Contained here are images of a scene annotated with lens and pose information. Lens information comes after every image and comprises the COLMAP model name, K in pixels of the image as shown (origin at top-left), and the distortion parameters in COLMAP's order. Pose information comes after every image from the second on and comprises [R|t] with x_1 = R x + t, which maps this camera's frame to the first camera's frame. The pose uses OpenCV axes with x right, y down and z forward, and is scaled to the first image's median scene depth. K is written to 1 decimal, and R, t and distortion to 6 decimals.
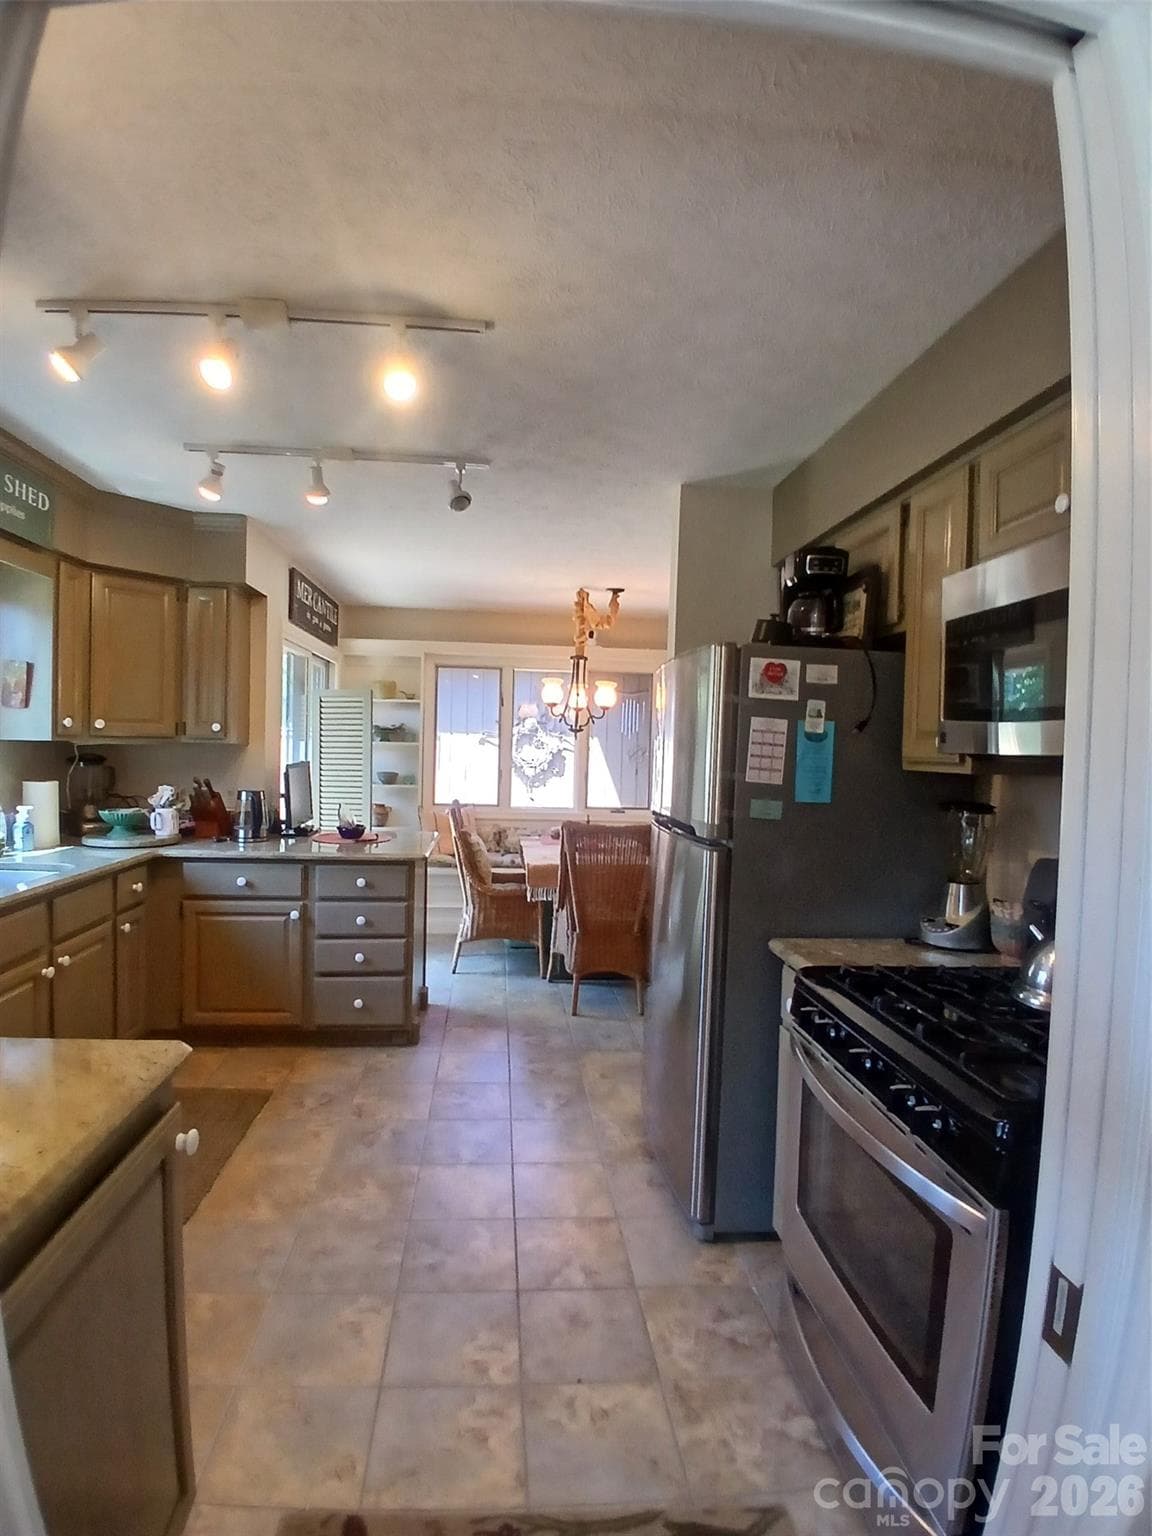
lens RADIAL K [[773.8, 0, 559.9], [0, 773.8, 766.9], [0, 0, 1]] dist [0.005704, -0.047230]
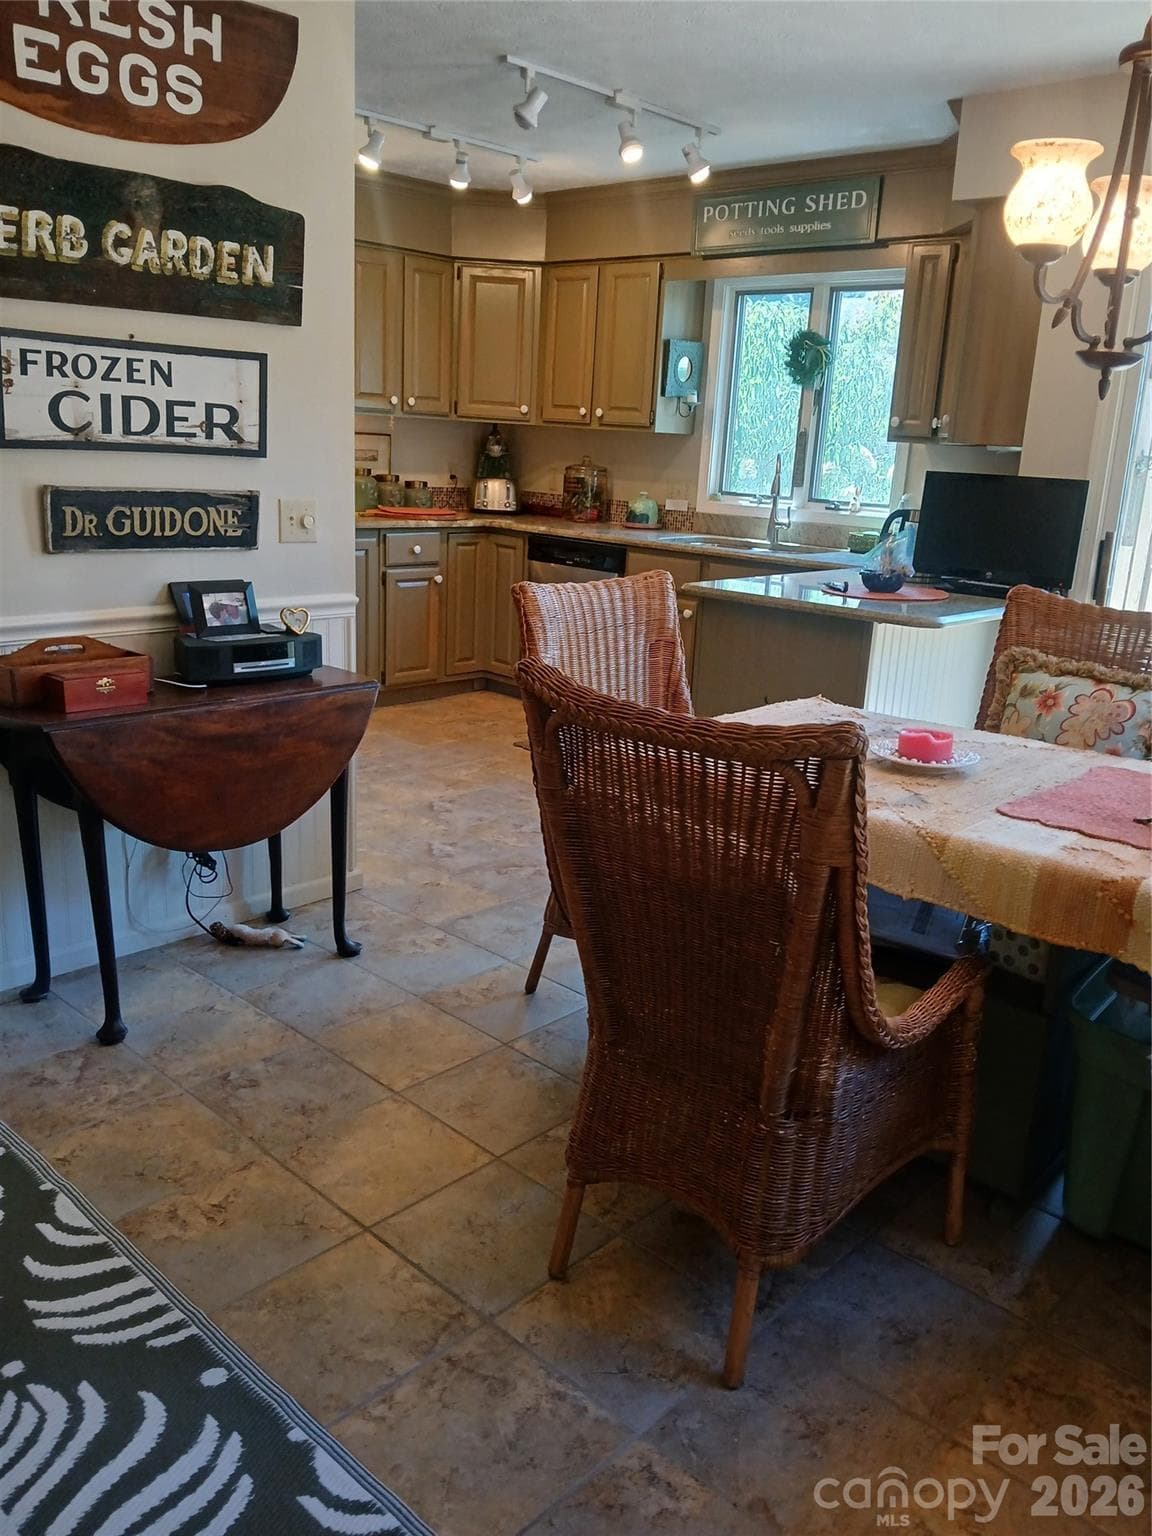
lens RADIAL K [[1199.4, 0, 579.0], [0, 1199.4, 773.8], [0, 0, 1]] dist [0.005522, -0.030813]
pose [[-0.739850, 0.122520, -0.661522, 0.630126], [-0.086532, 0.957781, 0.274167, -0.012160], [0.667184, 0.260085, -0.698012, 1.706008]]
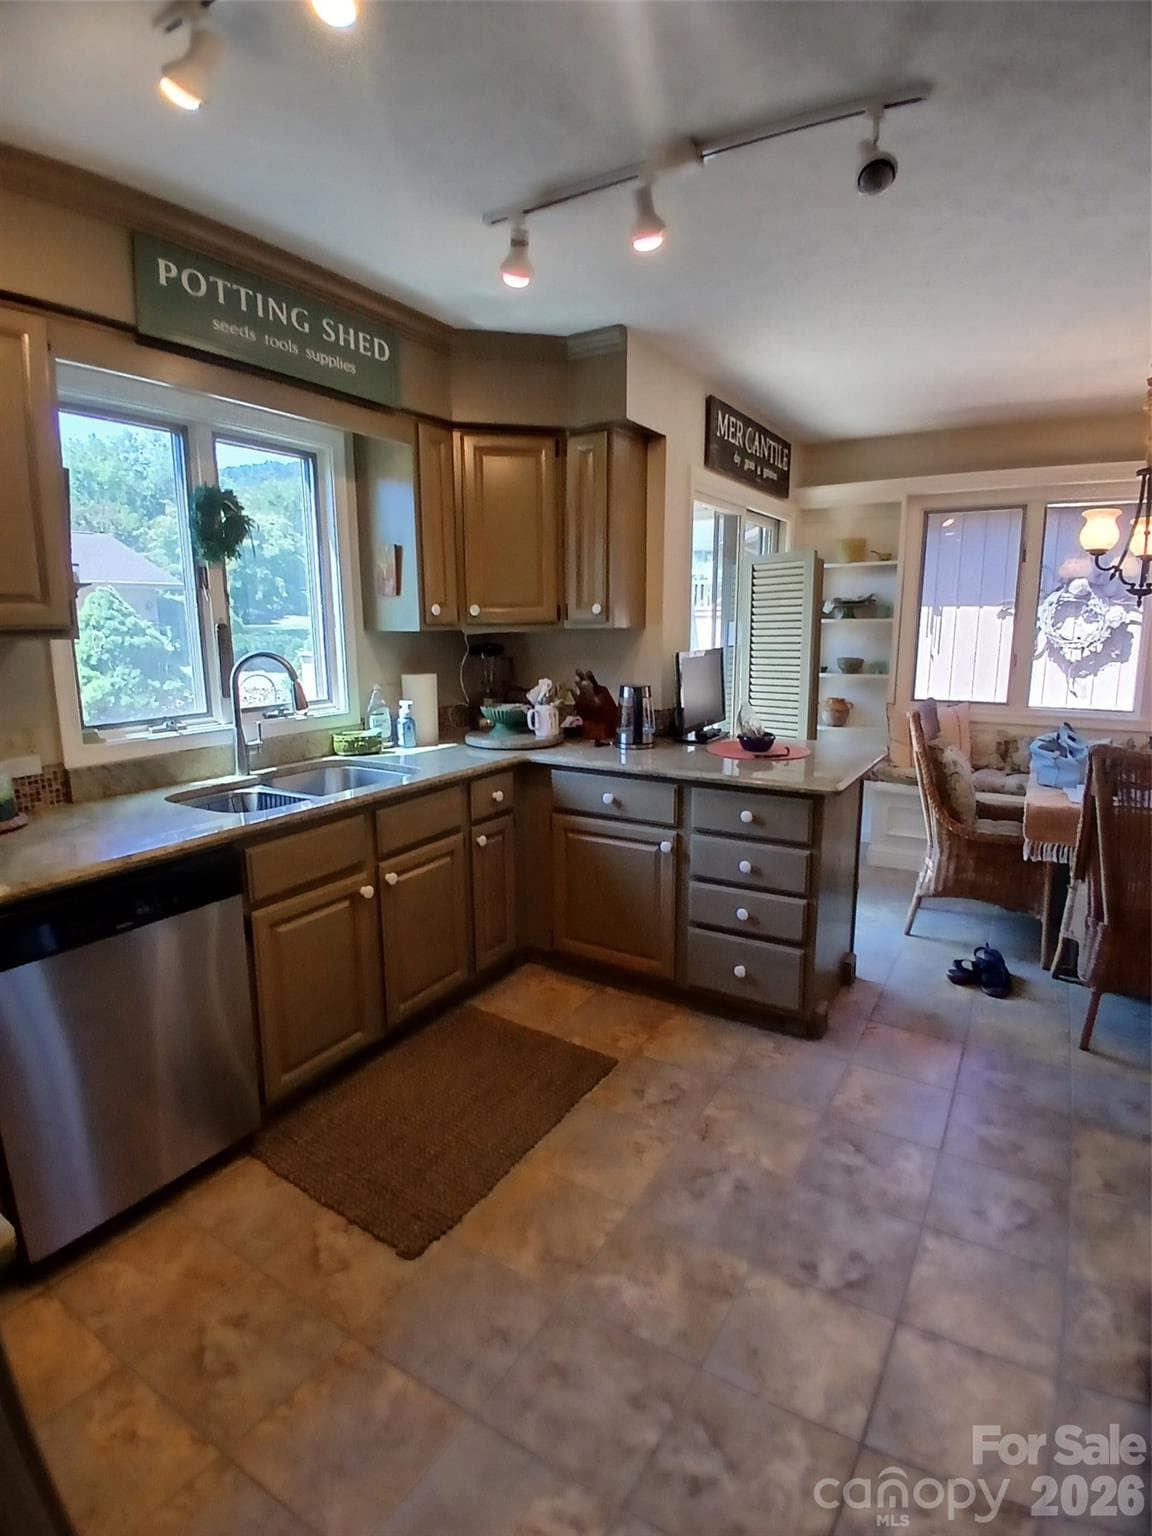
lens RADIAL K [[773.8, 0, 559.9], [0, 773.8, 766.9], [0, 0, 1]] dist [0.005704, -0.047230]
pose [[0.797960, 0.081441, -0.597183, 0.034575], [0.011581, 0.988574, 0.150292, -0.008854], [0.602599, -0.126843, 0.787899, 0.309791]]
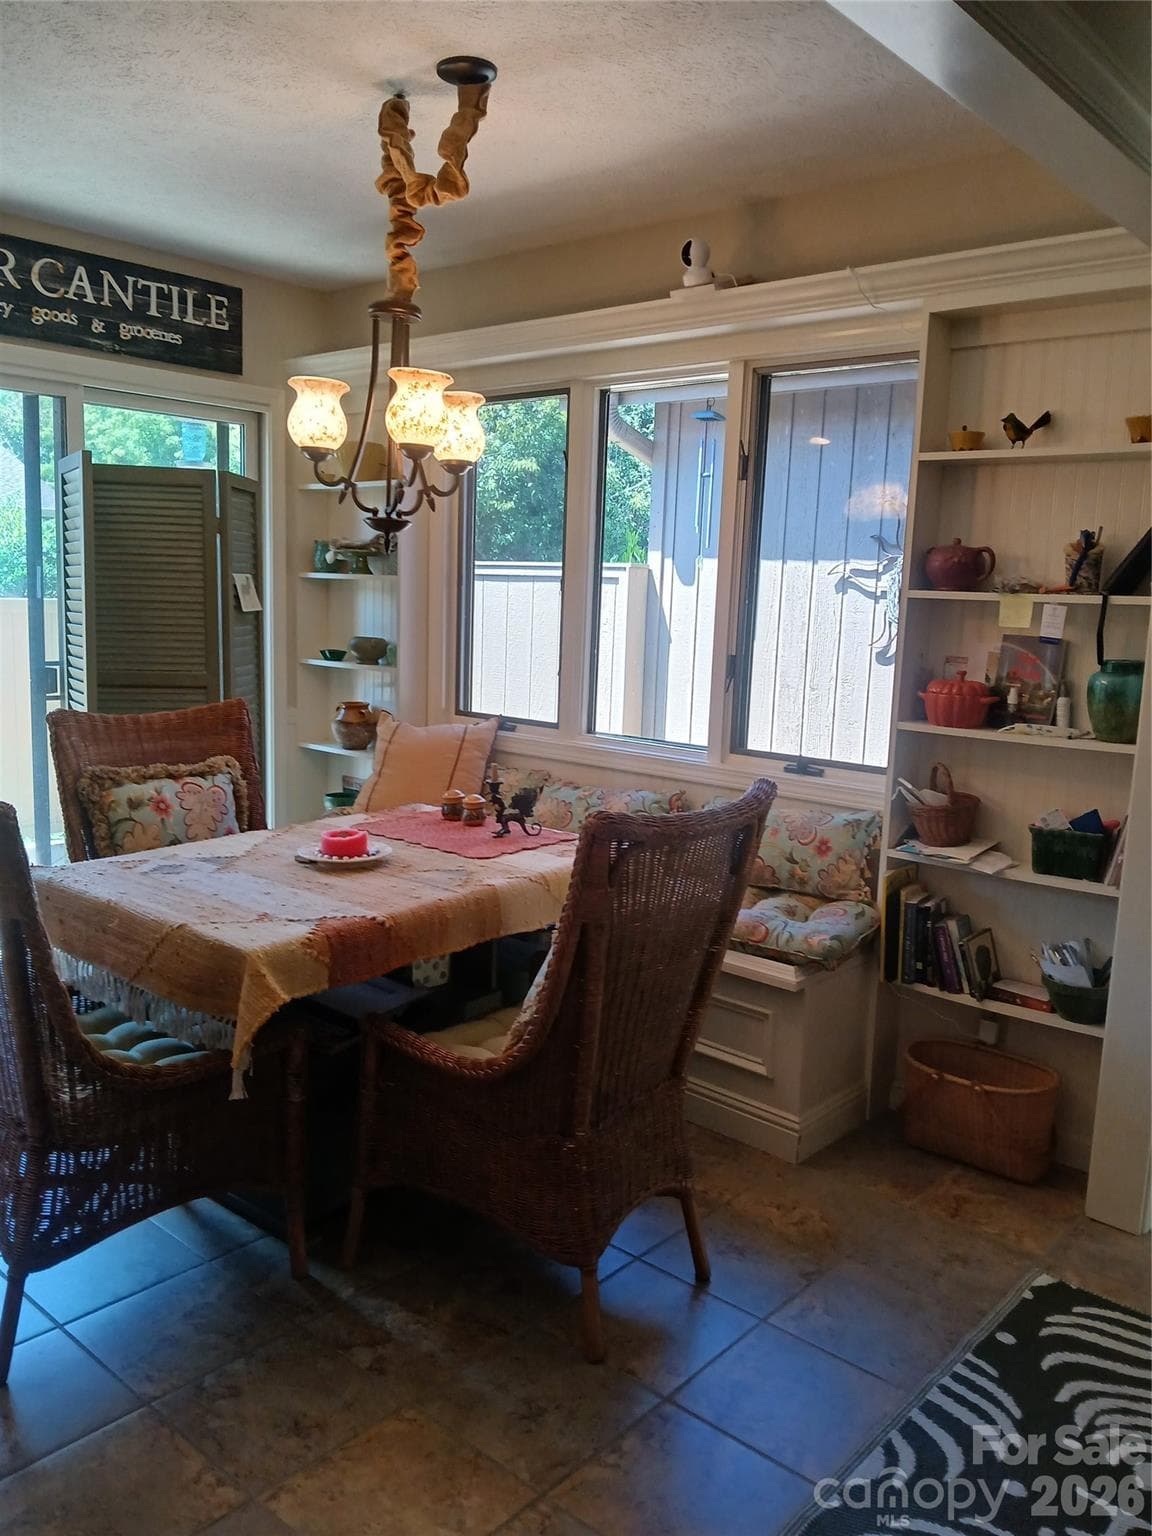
lens RADIAL K [[1221.0, 0, 577.2], [0, 1221.0, 773.7], [0, 0, 1]] dist [0.042373, -0.094170]
pose [[0.696663, 0.105792, -0.709555, 0.701591], [-0.035704, 0.992954, 0.112990, -0.000403], [0.716510, -0.053382, 0.695532, 0.943202]]
